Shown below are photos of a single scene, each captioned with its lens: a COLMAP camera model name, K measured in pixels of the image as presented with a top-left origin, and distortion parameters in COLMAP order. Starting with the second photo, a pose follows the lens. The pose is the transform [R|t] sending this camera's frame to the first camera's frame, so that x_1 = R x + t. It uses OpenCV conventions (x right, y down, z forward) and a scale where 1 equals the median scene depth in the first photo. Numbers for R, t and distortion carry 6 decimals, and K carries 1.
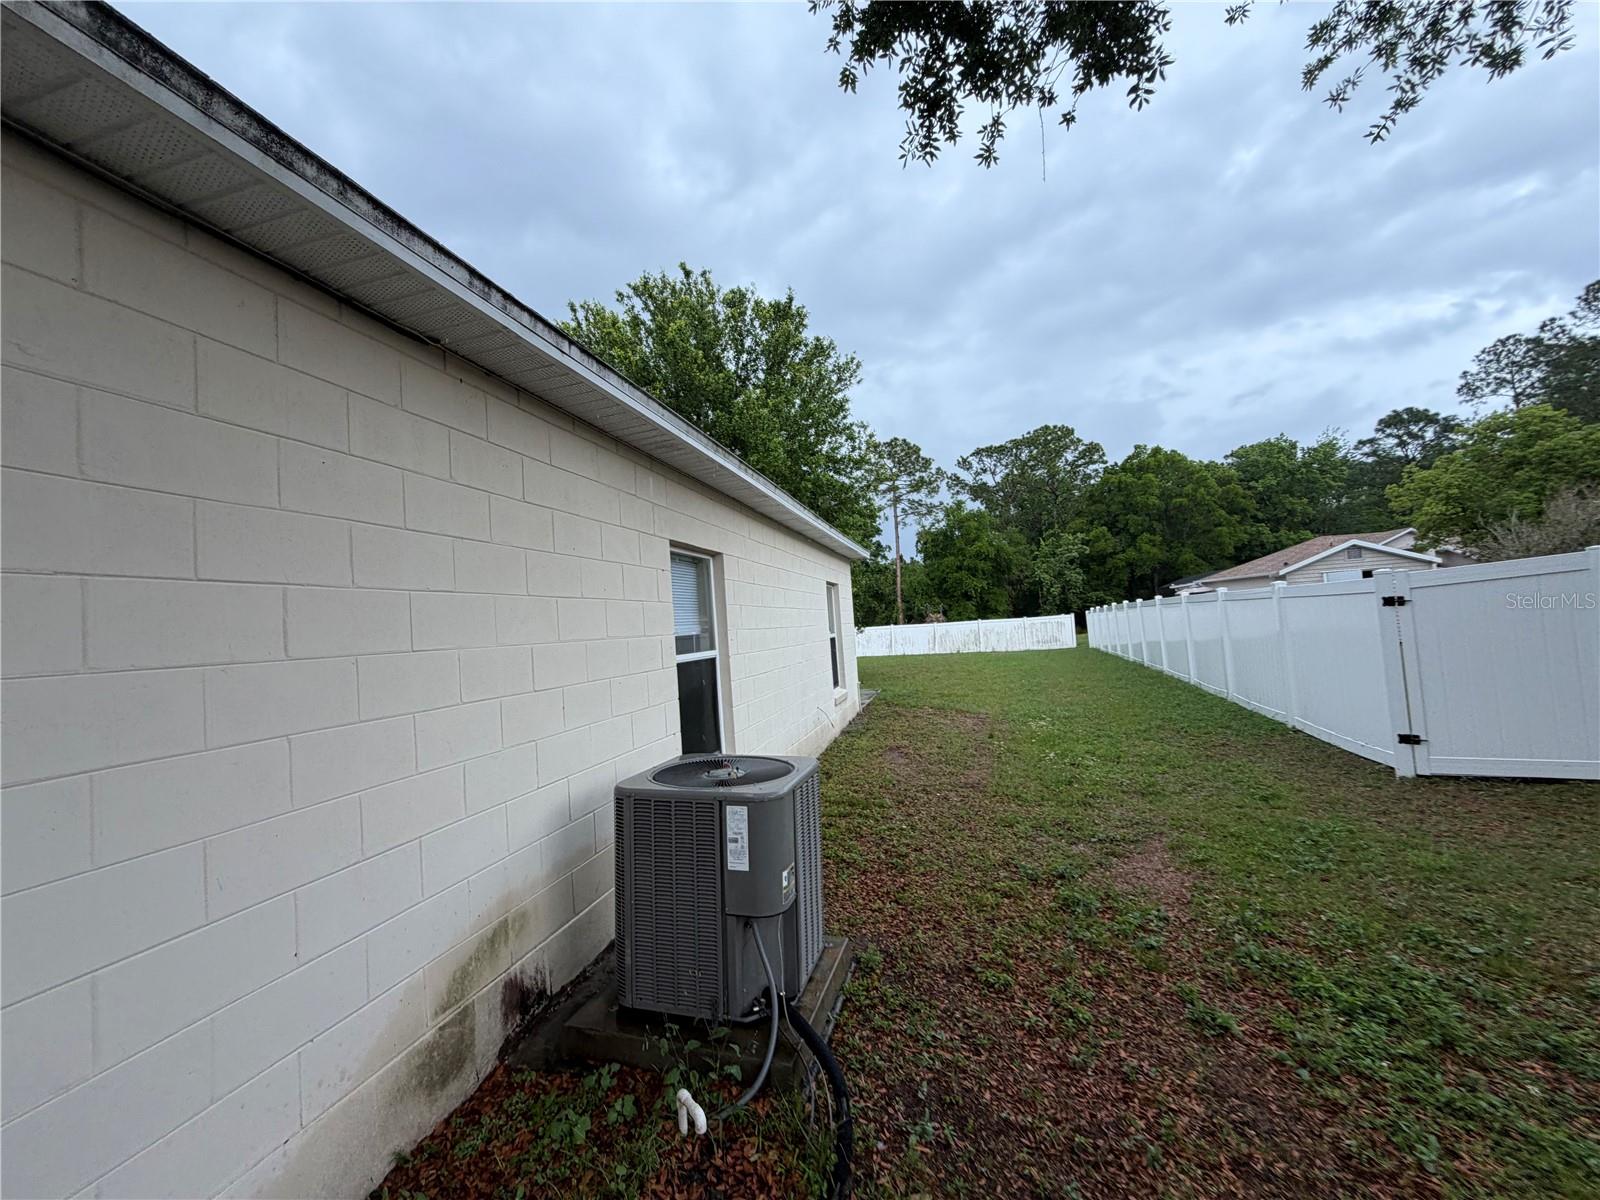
lens RADIAL K [[639.1, 0, 793.6], [0, 639.1, 598.3], [0, 0, 1]] dist [0.001392, 0.000093]
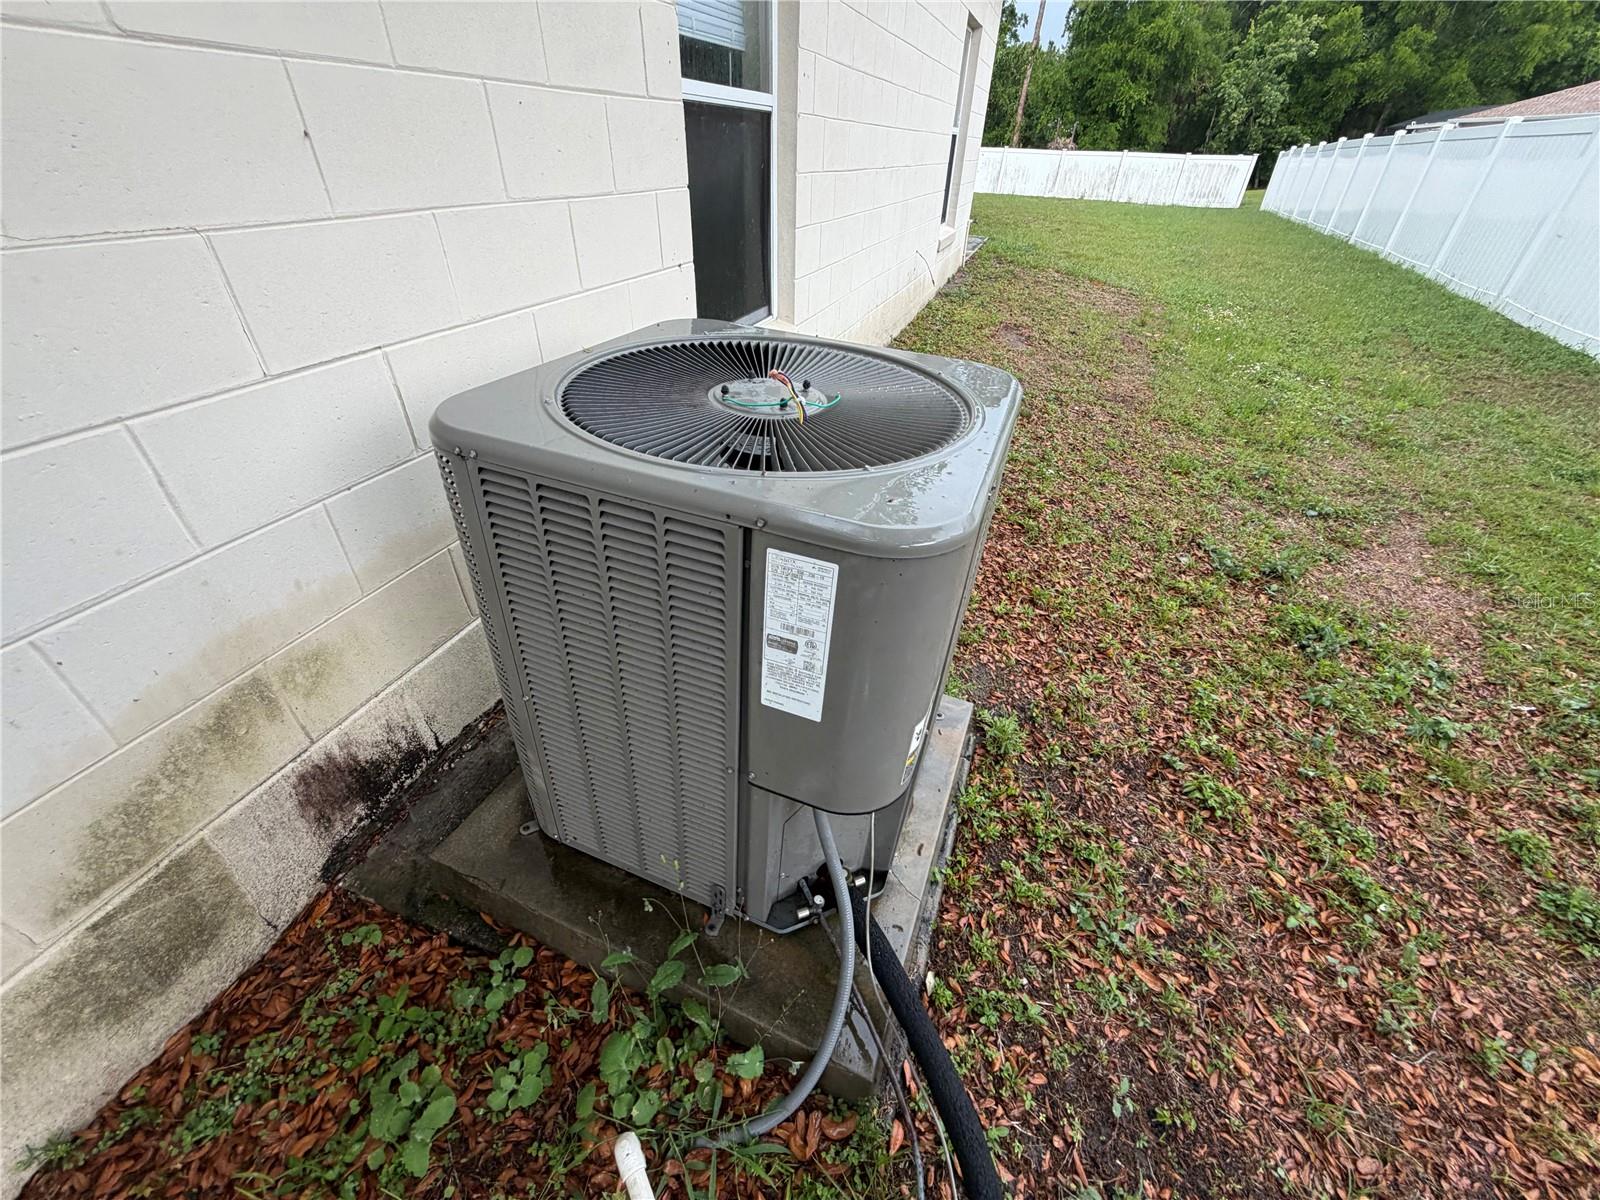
lens RADIAL K [[639.1, 0, 795.8], [0, 639.1, 594.9], [0, 0, 1]] dist [0.001392, 0.000093]
pose [[0.991232, 0.129703, -0.025233, -0.048971], [-0.086663, 0.782306, 0.616836, 0.096125], [0.099745, -0.609241, 0.786687, 0.452380]]
